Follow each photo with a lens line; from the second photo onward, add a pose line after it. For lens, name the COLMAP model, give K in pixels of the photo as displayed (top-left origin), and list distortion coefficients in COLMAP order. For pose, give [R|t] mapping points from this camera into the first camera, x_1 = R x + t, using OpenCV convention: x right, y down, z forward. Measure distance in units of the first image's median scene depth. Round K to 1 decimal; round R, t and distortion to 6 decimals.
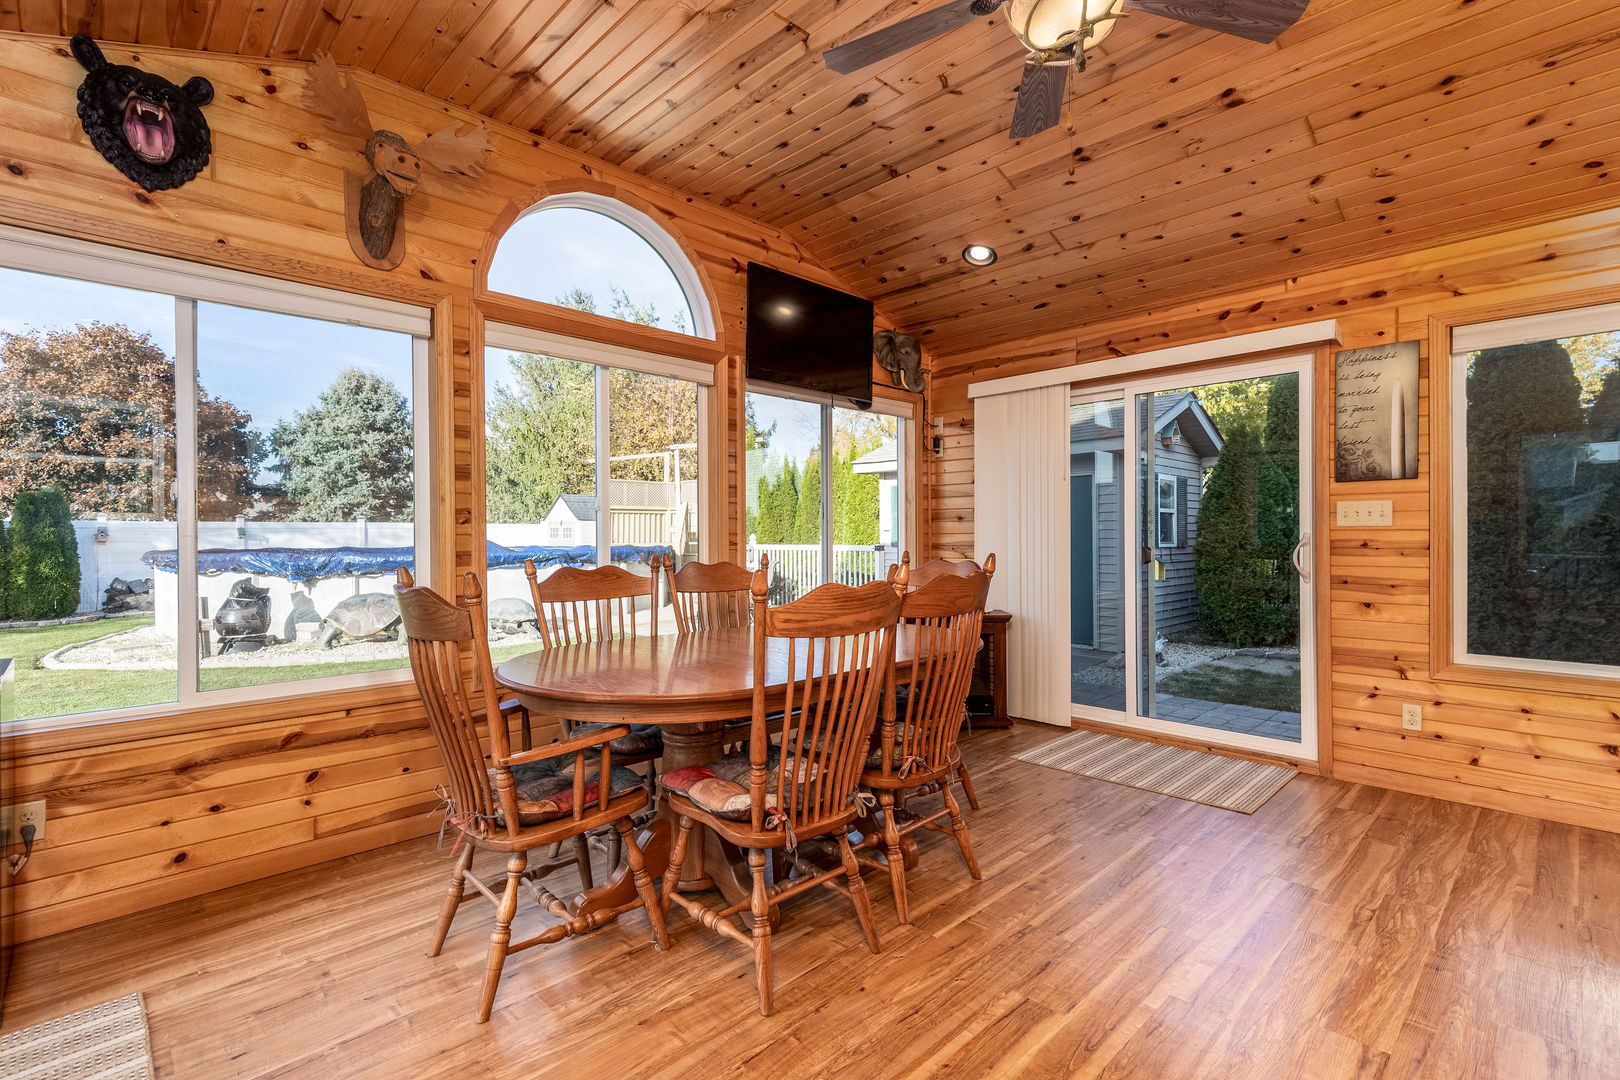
lens RADIAL K [[747.5, 0, 833.6], [0, 747.5, 534.7], [0, 0, 1]] dist [0.015317, -0.000903]
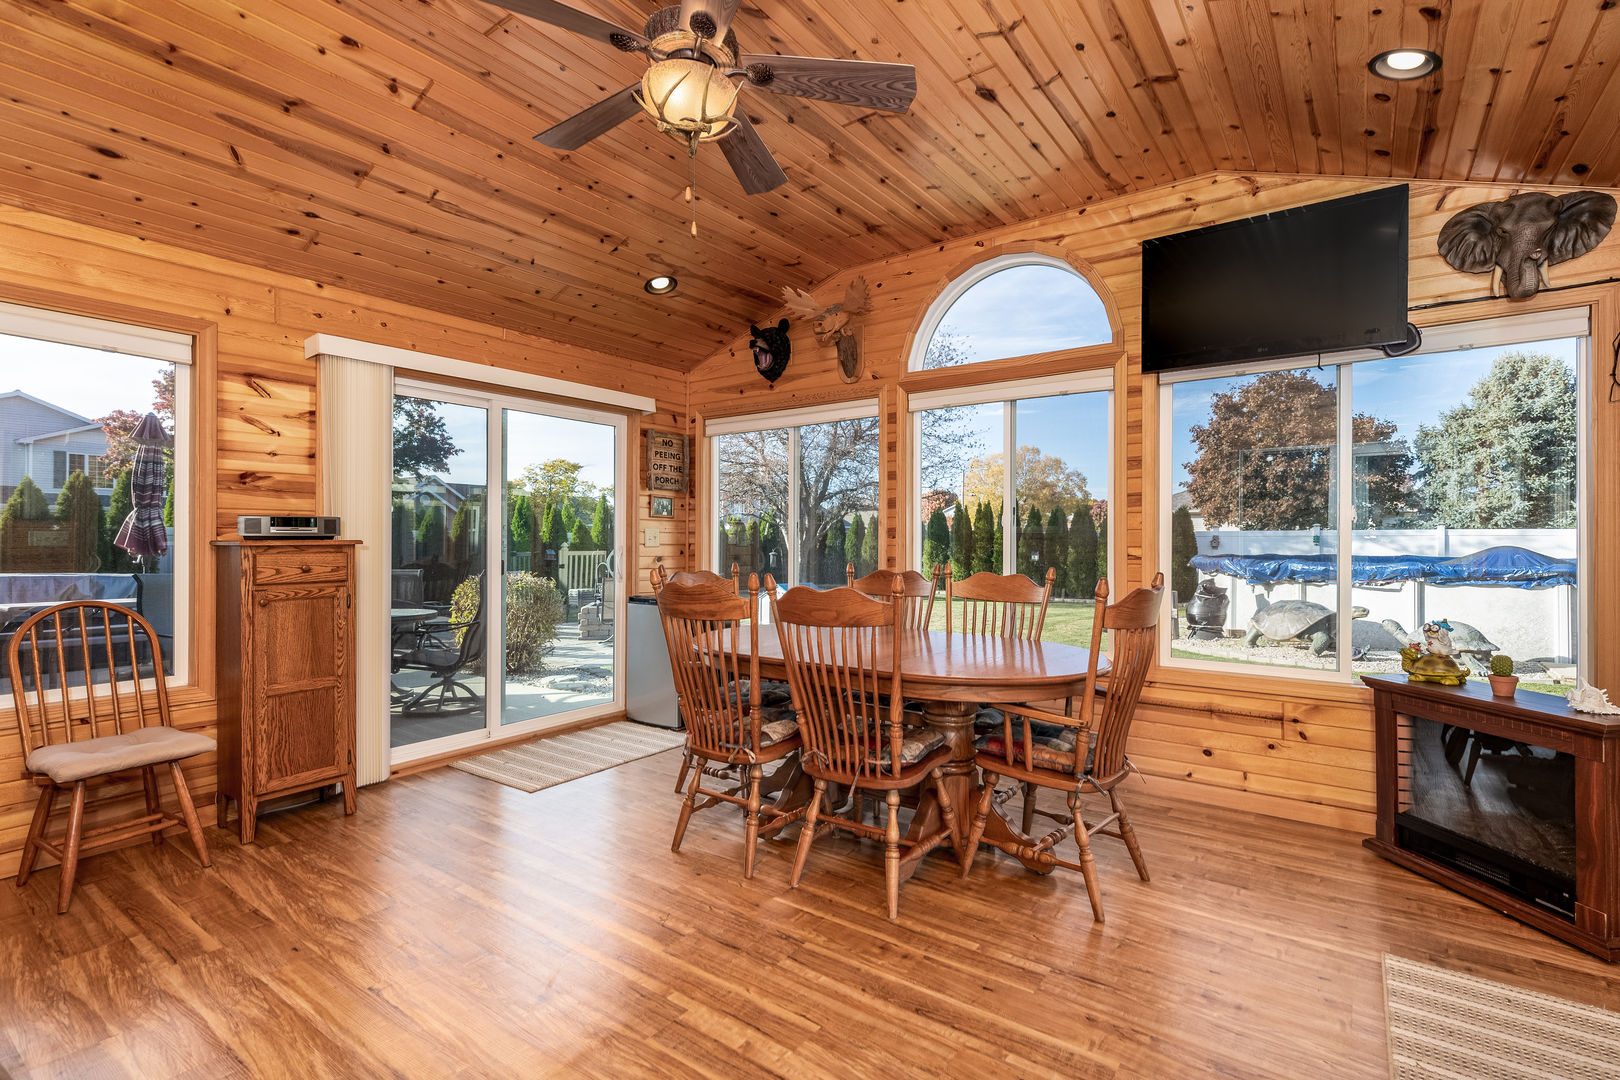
lens RADIAL K [[747.5, 0, 833.6], [0, 747.5, 534.7], [0, 0, 1]] dist [0.015317, -0.000903]
pose [[0.166872, -0.004044, -0.985970, 0.137067], [-0.003890, 0.999981, -0.004759, -0.002046], [0.985971, 0.004630, 0.166853, 0.094992]]
